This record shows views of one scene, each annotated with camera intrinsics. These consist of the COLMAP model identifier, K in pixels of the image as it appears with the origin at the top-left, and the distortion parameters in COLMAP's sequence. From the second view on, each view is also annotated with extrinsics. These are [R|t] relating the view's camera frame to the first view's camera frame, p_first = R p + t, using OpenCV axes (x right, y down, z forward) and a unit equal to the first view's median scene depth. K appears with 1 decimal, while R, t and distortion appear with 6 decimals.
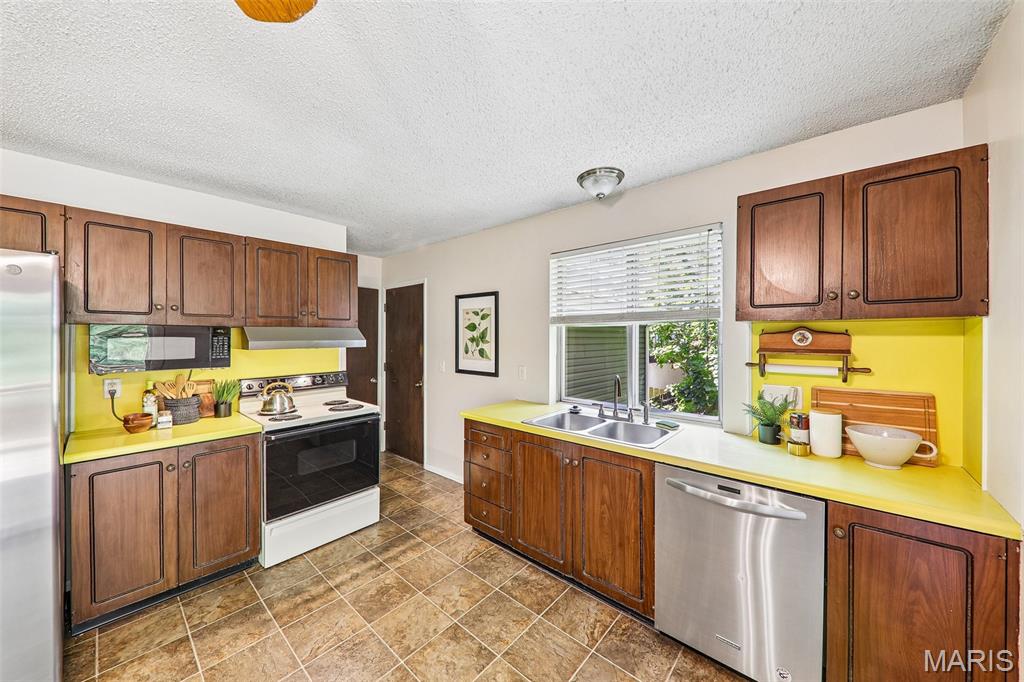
lens RADIAL K [[359.5, 0, 514.4], [0, 359.5, 335.1], [0, 0, 1]] dist [0.007393, -0.005409]
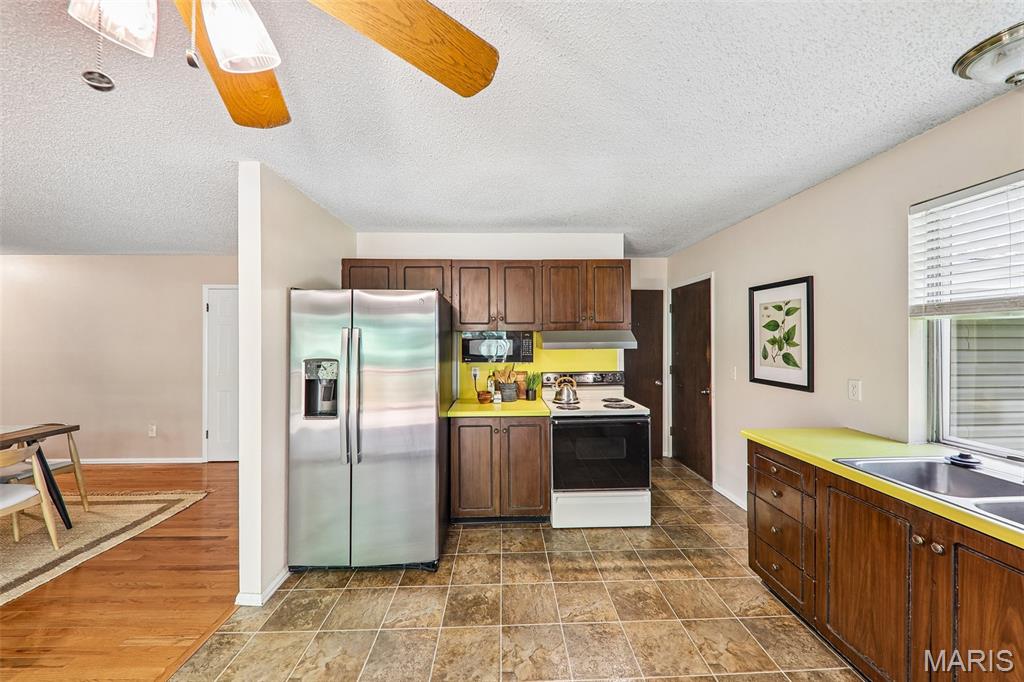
lens RADIAL K [[359.5, 0, 510.1], [0, 359.5, 338.2], [0, 0, 1]] dist [0.007393, -0.005409]
pose [[0.676876, -0.006076, -0.736072, 0.112089], [0.008089, 0.999967, -0.000815, 0.002130], [0.736053, -0.005403, 0.676903, 0.067871]]
